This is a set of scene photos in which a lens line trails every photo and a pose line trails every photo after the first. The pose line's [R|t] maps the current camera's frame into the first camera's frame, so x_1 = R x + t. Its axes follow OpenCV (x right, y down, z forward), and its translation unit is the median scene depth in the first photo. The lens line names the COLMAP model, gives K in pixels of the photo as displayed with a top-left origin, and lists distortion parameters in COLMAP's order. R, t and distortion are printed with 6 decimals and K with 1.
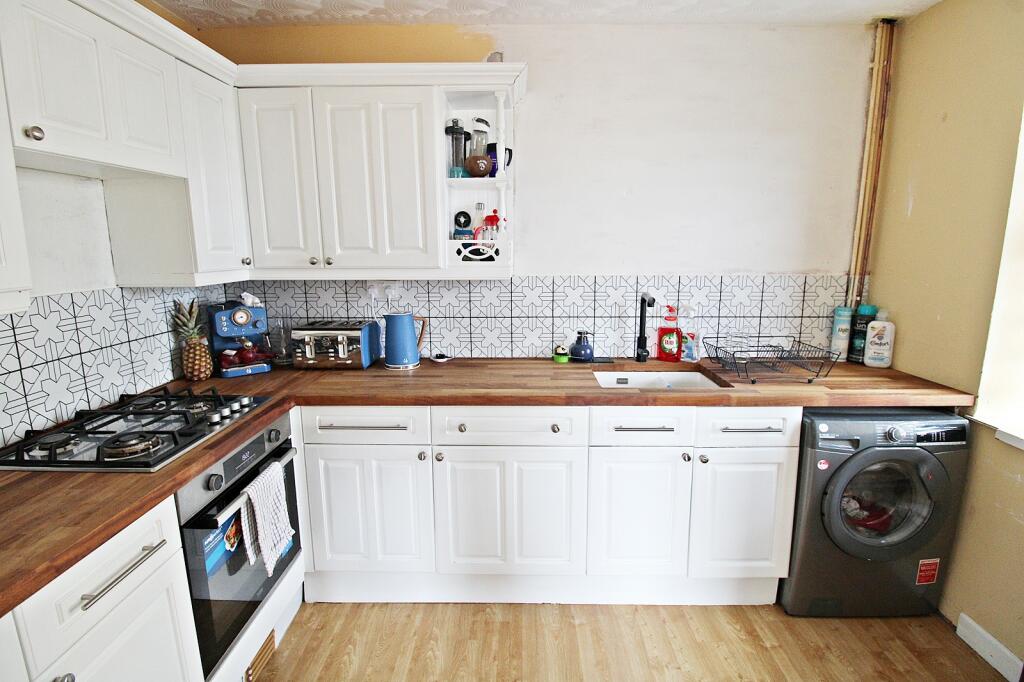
lens RADIAL K [[520.7, 0, 512.3], [0, 520.7, 344.7], [0, 0, 1]] dist [-0.016855, -0.001042]
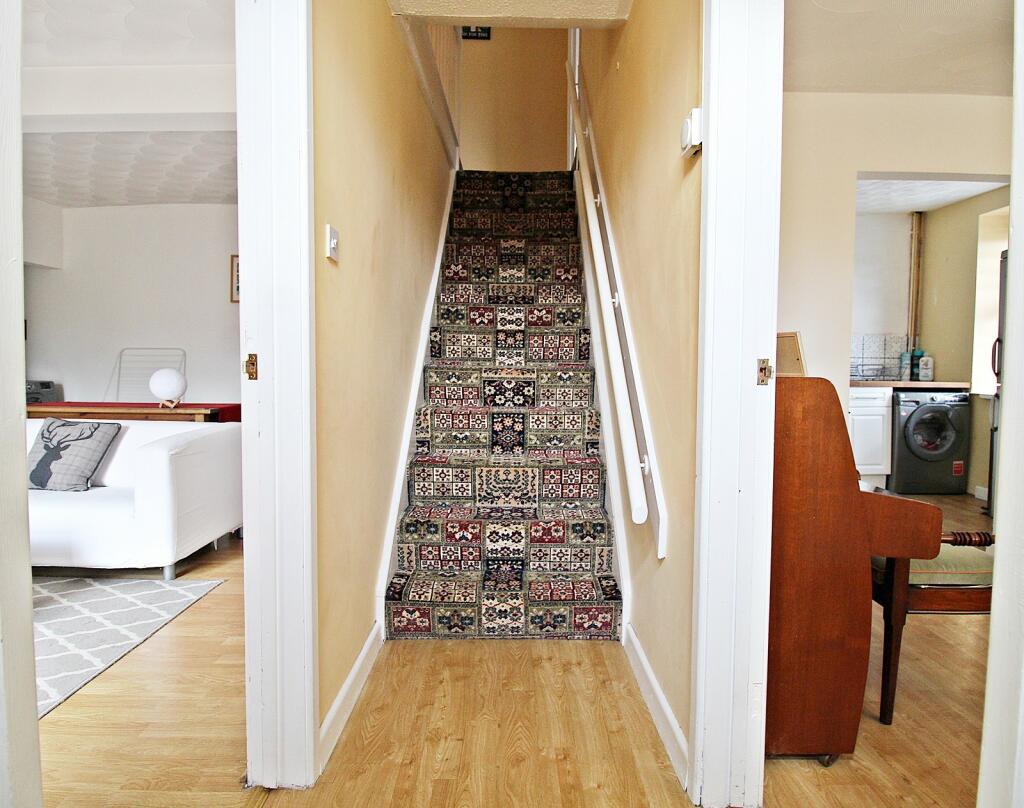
lens RADIAL K [[621.9, 0, 512.5], [0, 621.9, 401.0], [0, 0, 1]] dist [0.001091, 0.000446]
pose [[0.999782, 0.009897, 0.018402, -0.945522], [-0.007273, 0.990464, -0.137579, 0.477384], [-0.019588, 0.137416, 0.990320, -1.355231]]
